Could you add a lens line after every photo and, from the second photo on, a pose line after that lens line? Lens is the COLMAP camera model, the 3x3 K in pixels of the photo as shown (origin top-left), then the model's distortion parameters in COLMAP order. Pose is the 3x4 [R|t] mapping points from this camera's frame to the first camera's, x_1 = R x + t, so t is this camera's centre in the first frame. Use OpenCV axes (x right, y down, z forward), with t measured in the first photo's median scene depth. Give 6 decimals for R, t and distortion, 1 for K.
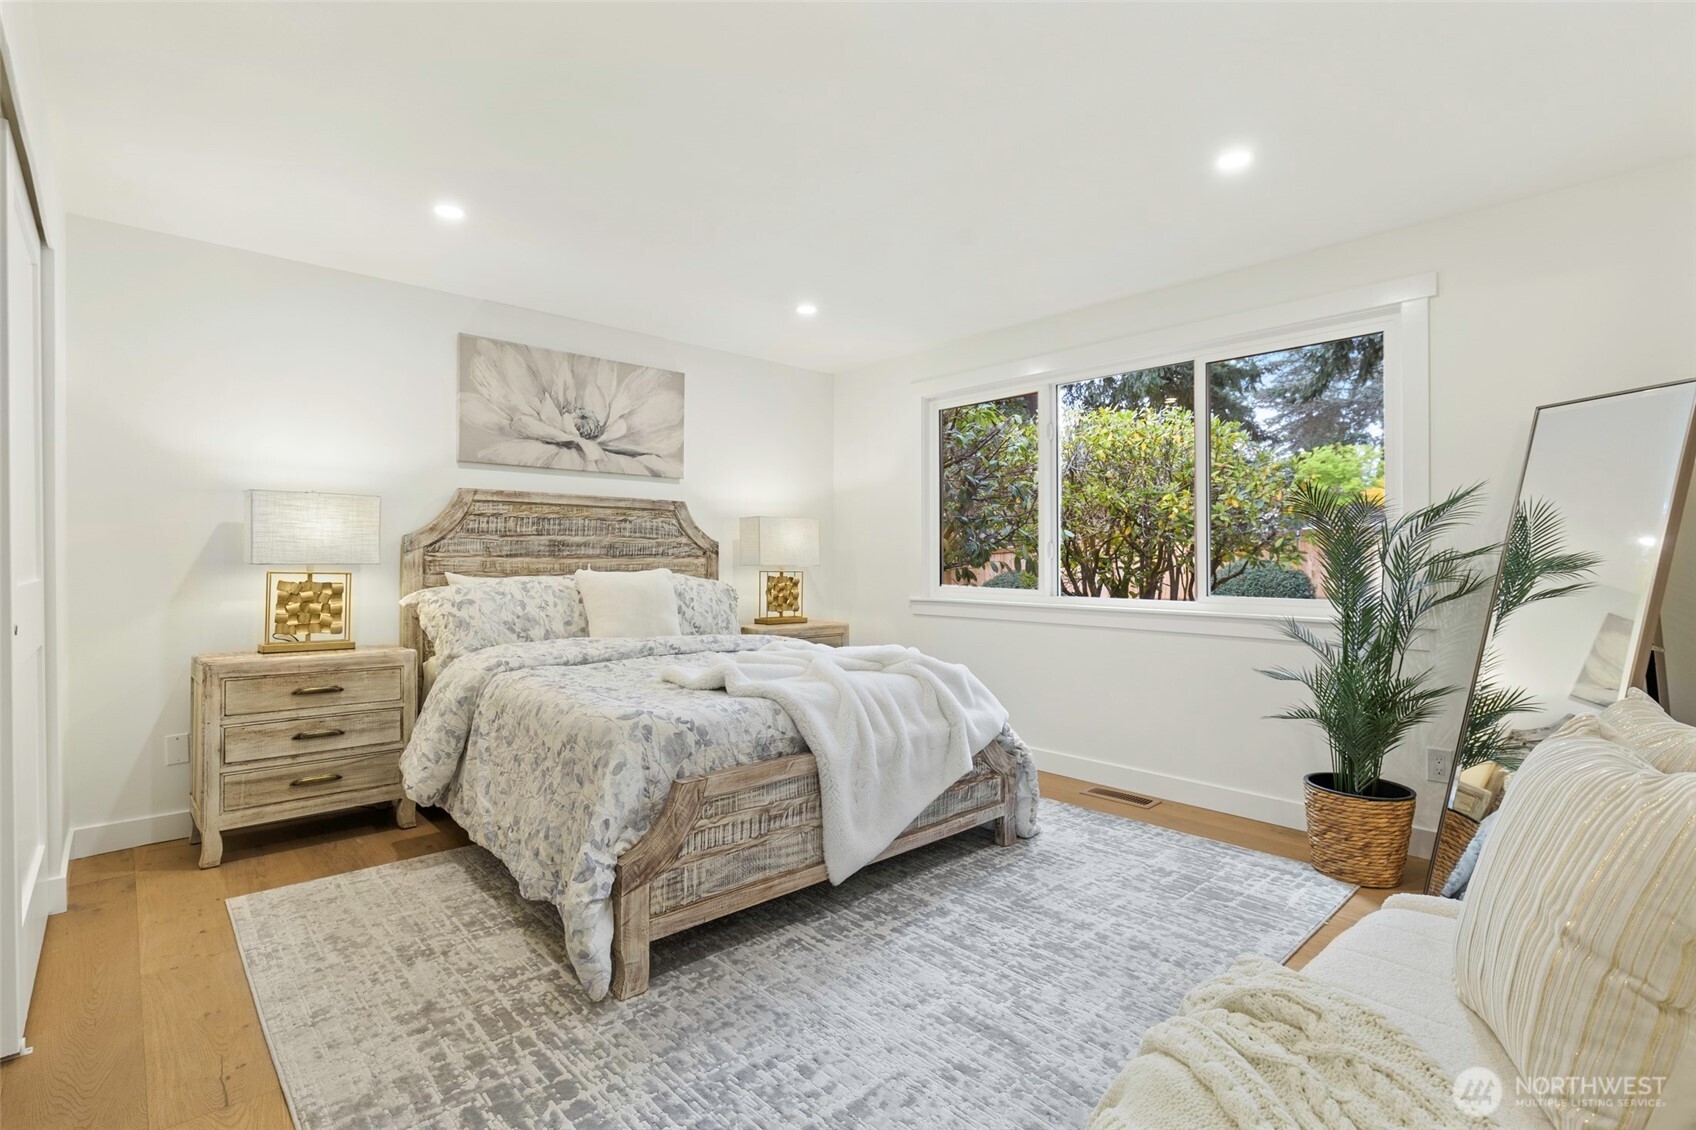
lens RADIAL K [[800.7, 0, 848.0], [0, 800.7, 565.0], [0, 0, 1]] dist [-0.002862, -0.000297]
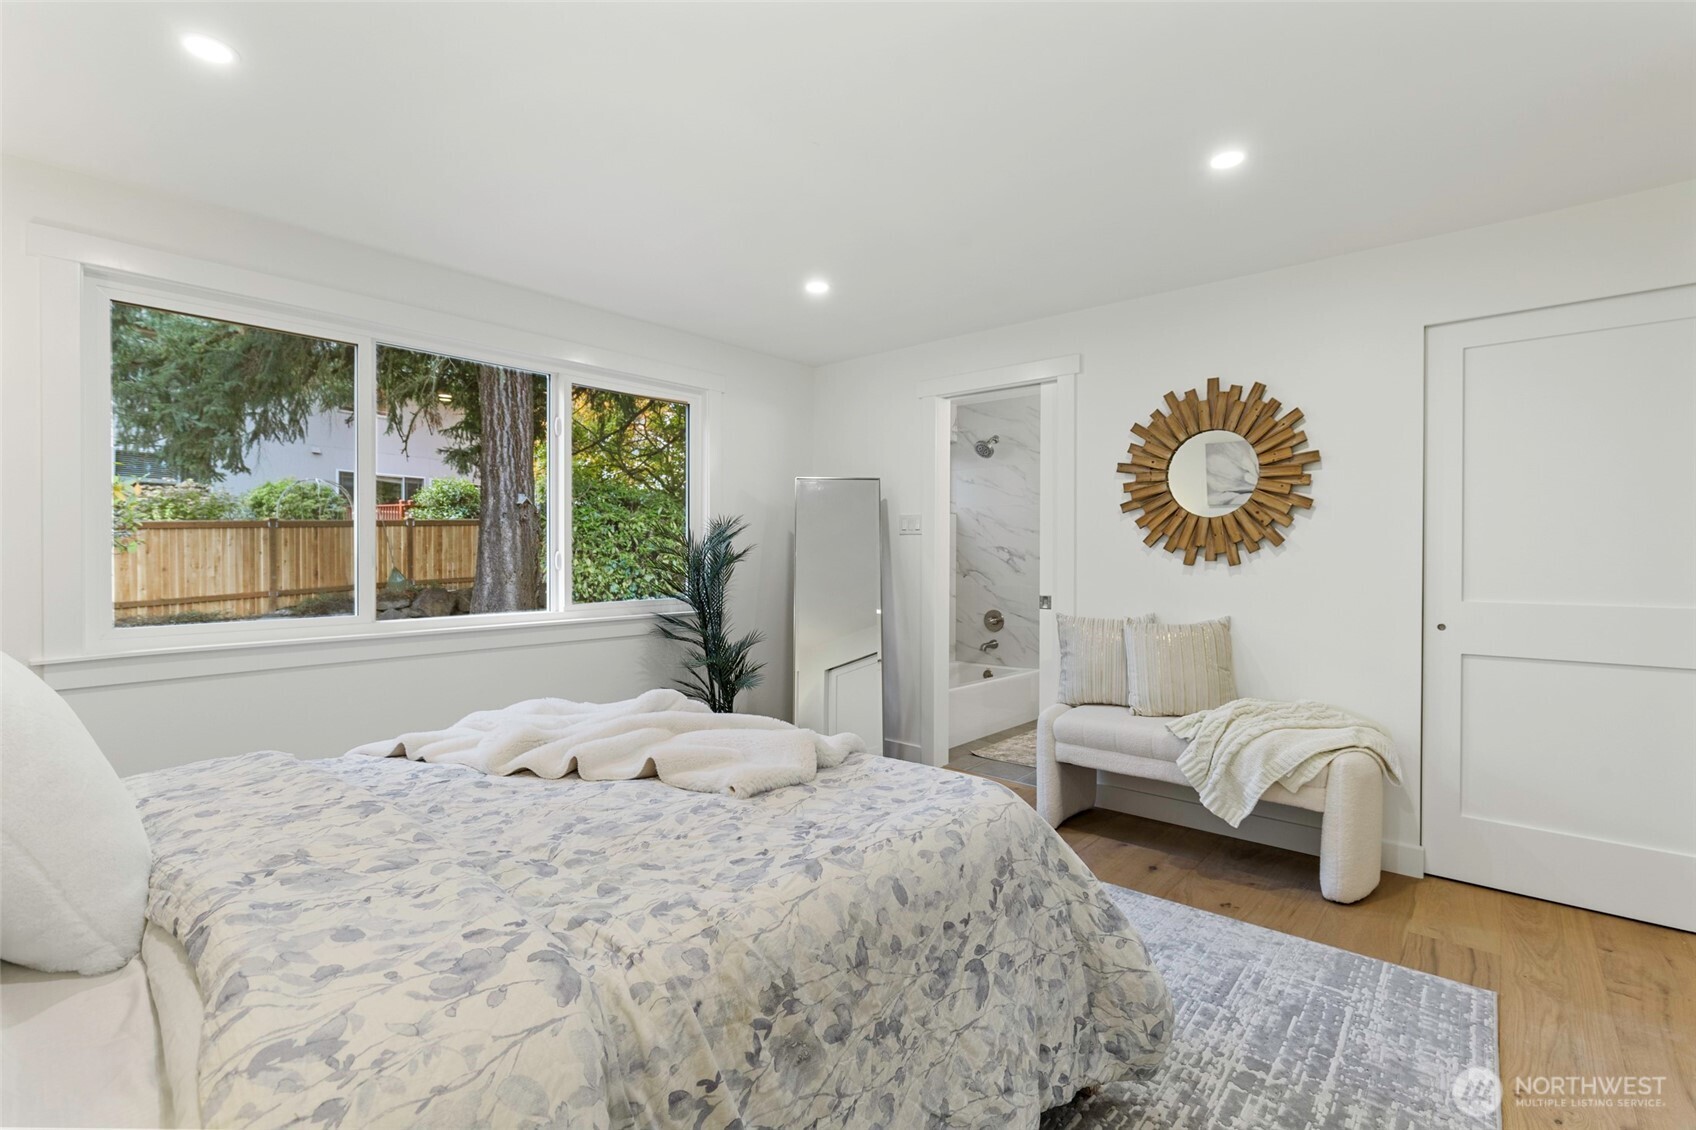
lens RADIAL K [[763.4, 0, 850.0], [0, 763.4, 565.5], [0, 0, 1]] dist [-0.002436, -0.001152]
pose [[-0.118668, -0.003377, 0.992928, -0.552993], [0.013120, 0.999902, 0.004969, -0.016134], [-0.992847, 0.013617, -0.118612, 0.699264]]
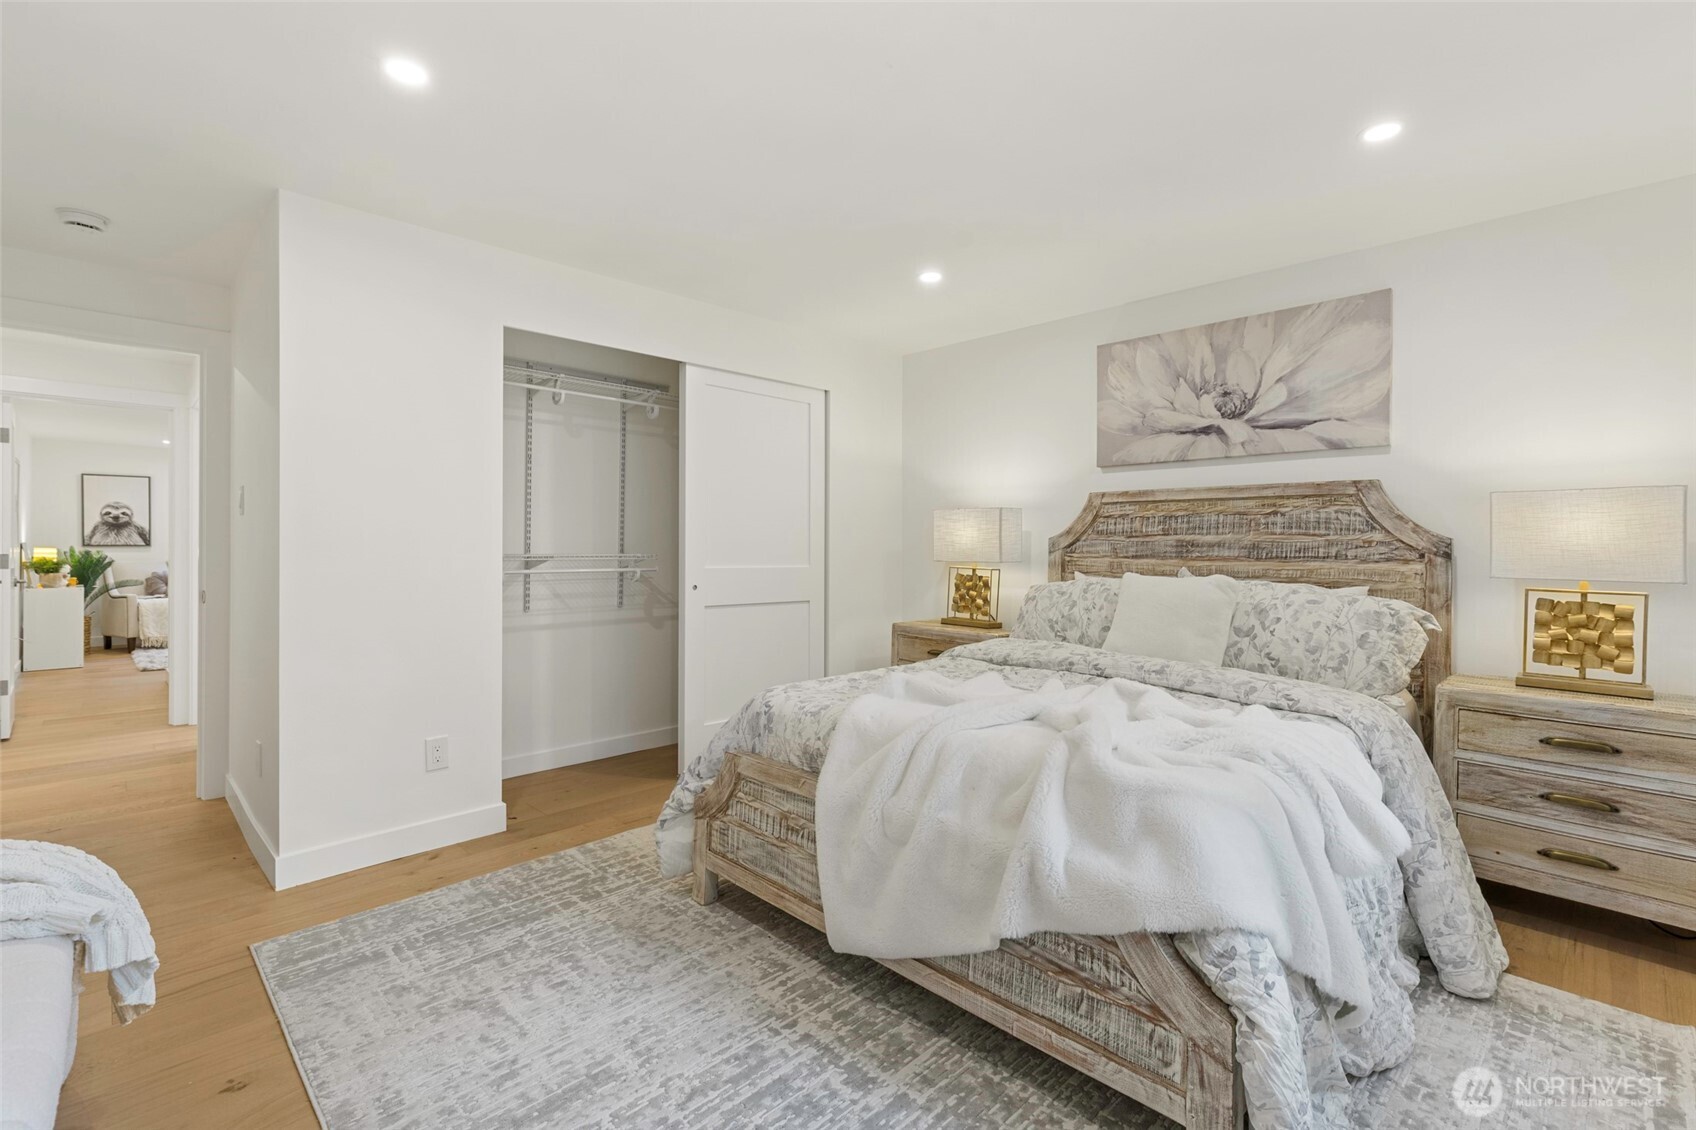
lens RADIAL K [[762.5, 0, 844.3], [0, 762.5, 550.2], [0, 0, 1]] dist [0.007084, 0.000092]
pose [[0.032794, -0.001127, -0.999461, 0.494184], [-0.018553, 0.999826, -0.001736, -0.011557], [0.999290, 0.018600, 0.032767, 0.613514]]
